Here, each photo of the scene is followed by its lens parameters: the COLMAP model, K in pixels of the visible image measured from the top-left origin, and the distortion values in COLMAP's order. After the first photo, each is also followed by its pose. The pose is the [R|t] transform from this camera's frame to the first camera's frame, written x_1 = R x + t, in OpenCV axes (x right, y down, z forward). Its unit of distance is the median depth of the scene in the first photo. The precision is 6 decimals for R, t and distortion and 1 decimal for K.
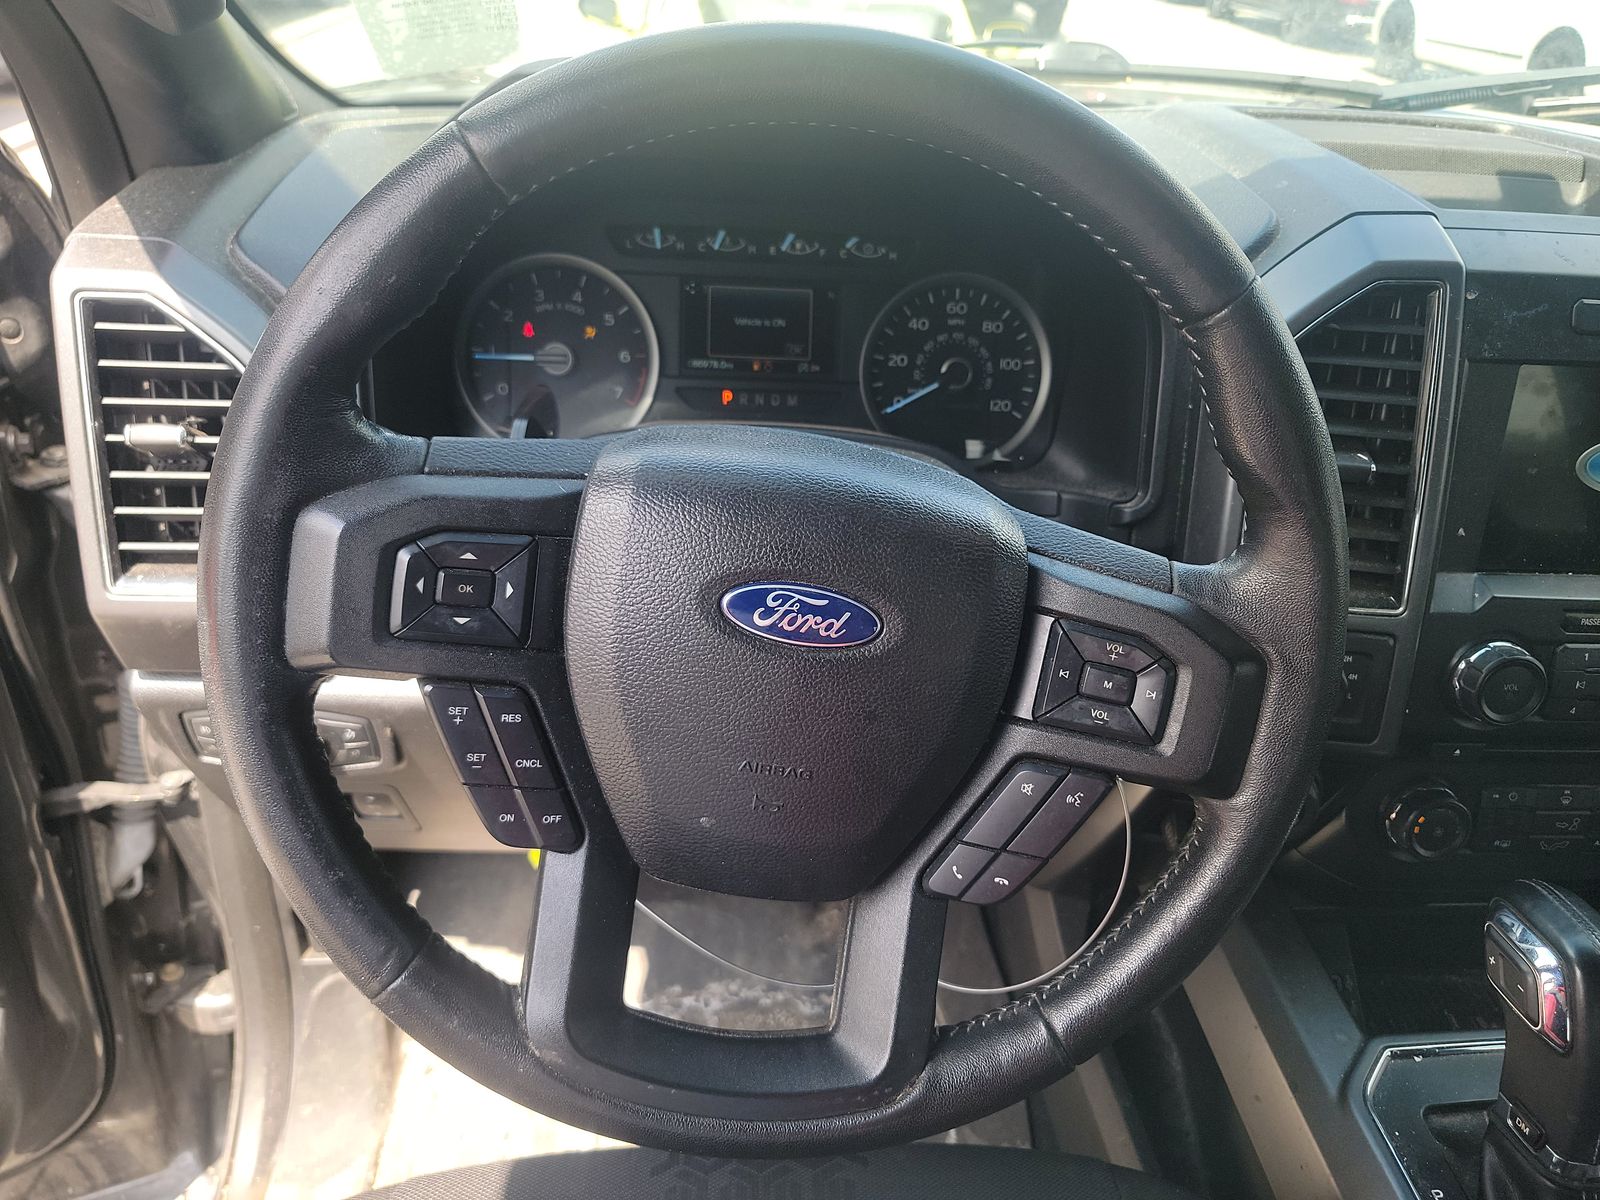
lens RADIAL K [[1143.9, 0, 821.2], [0, 1143.9, 596.4], [0, 0, 1]] dist [0.064567, -0.067906]
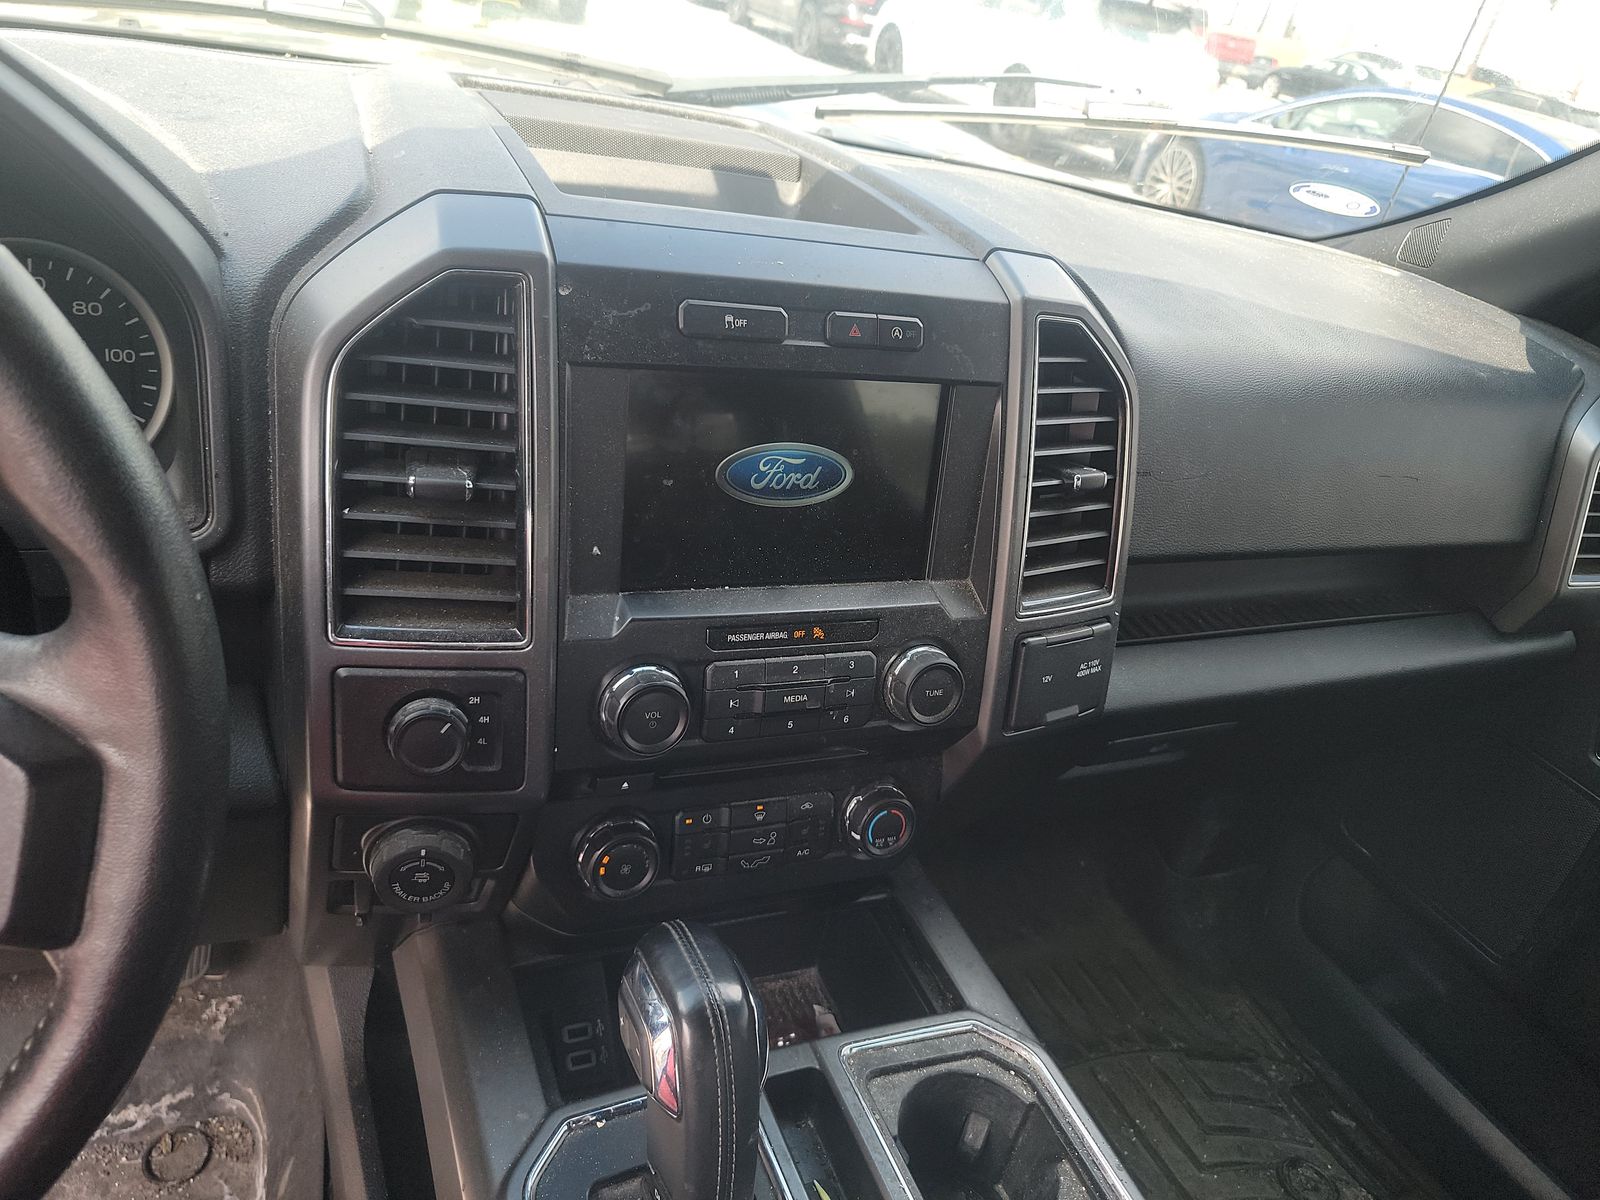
lens RADIAL K [[1122.1, 0, 816.8], [0, 1122.1, 598.8], [0, 0, 1]] dist [0.066071, -0.063758]
pose [[0.941560, -0.062917, 0.330917, 0.360520], [0.058249, 0.998013, 0.024015, -0.024796], [-0.331771, -0.003336, 0.943354, 0.086956]]
